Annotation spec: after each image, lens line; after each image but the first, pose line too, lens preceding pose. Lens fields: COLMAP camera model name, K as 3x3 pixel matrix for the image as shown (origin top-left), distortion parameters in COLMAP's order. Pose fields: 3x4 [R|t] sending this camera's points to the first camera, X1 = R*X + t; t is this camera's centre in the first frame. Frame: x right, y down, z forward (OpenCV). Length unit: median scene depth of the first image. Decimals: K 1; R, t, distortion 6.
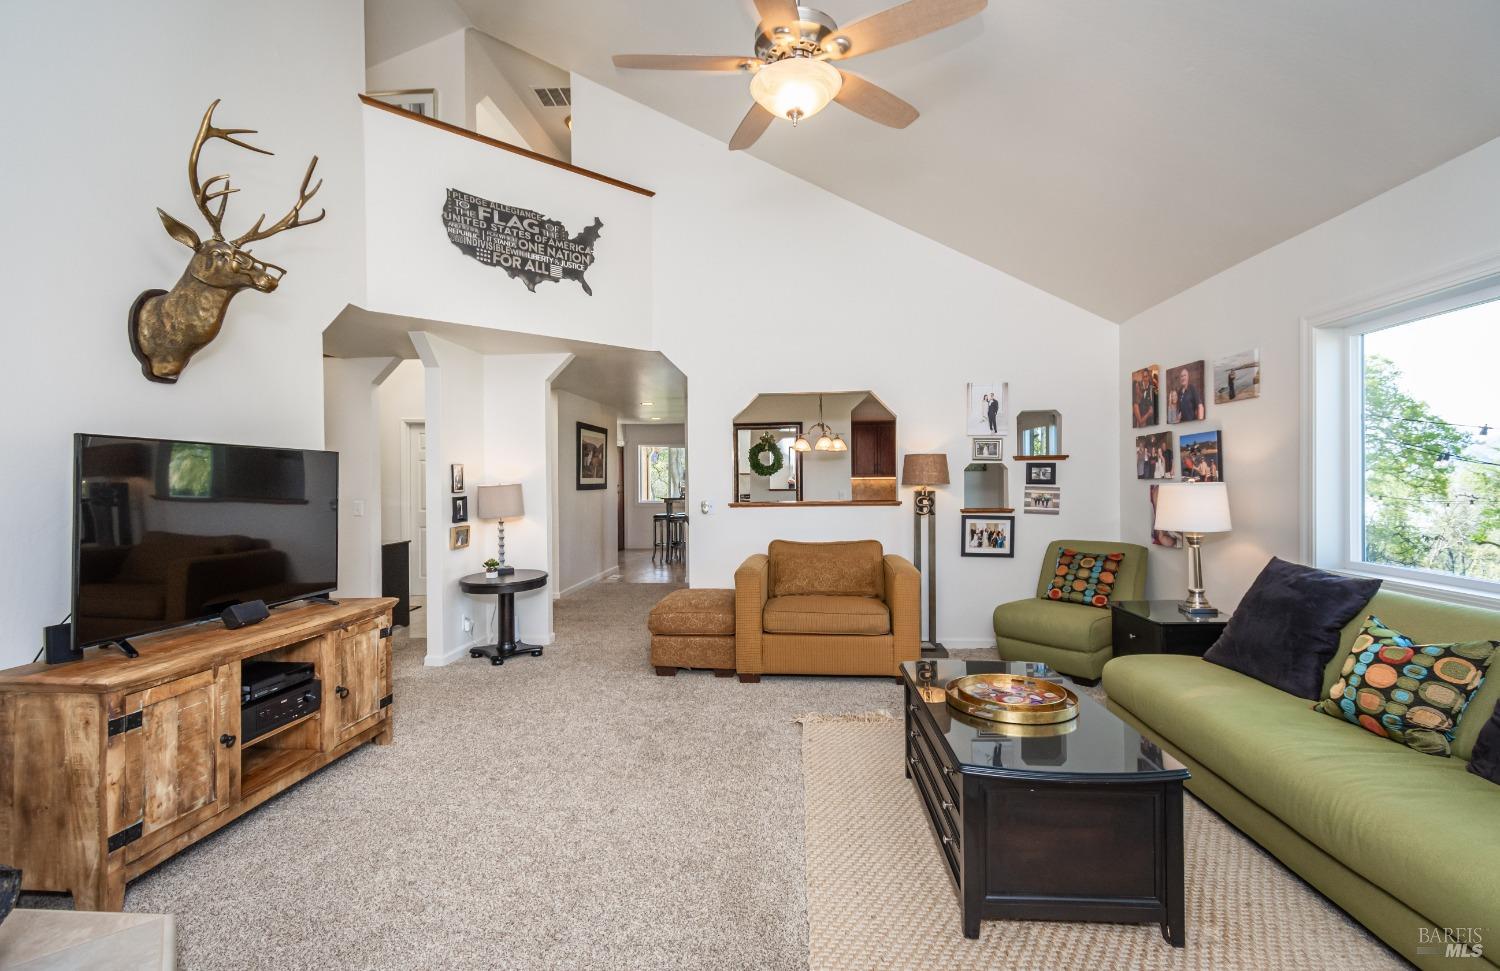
lens RADIAL K [[662.2, 0, 765.7], [0, 662.2, 479.7], [0, 0, 1]] dist [0.000964, 0.000018]
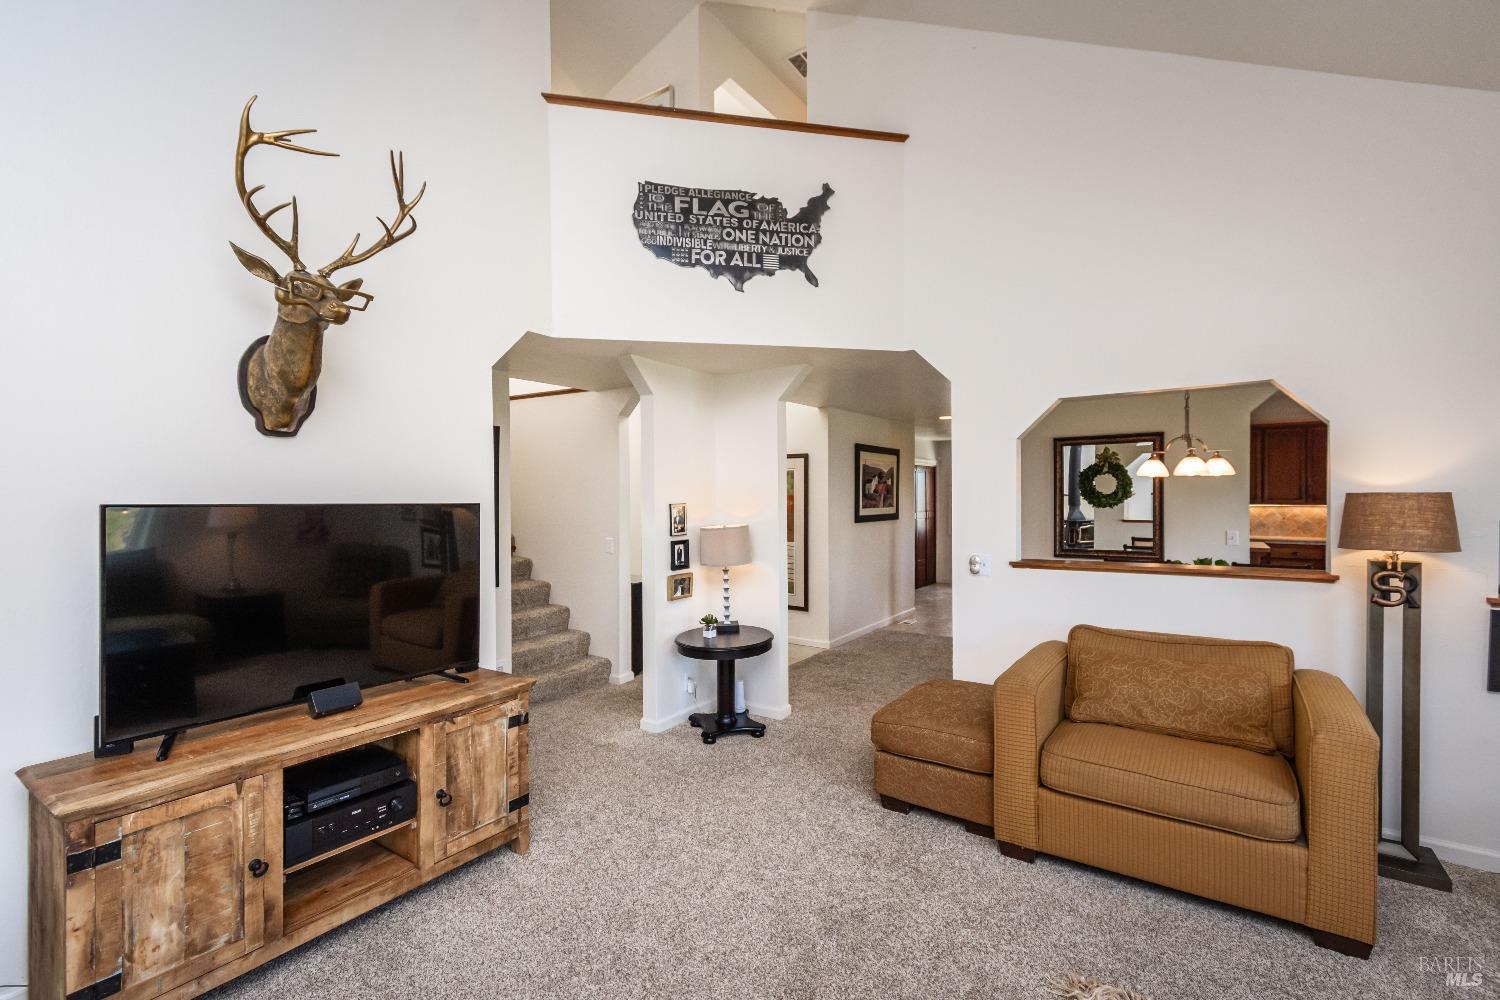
lens RADIAL K [[679.2, 0, 746.5], [0, 679.2, 502.9], [0, 0, 1]] dist [0.001976, 0.000351]
pose [[0.862754, 0.009054, -0.505544, 0.076212], [-0.002406, 0.999902, 0.013801, -0.040769], [0.505619, -0.010691, 0.862691, 0.302594]]
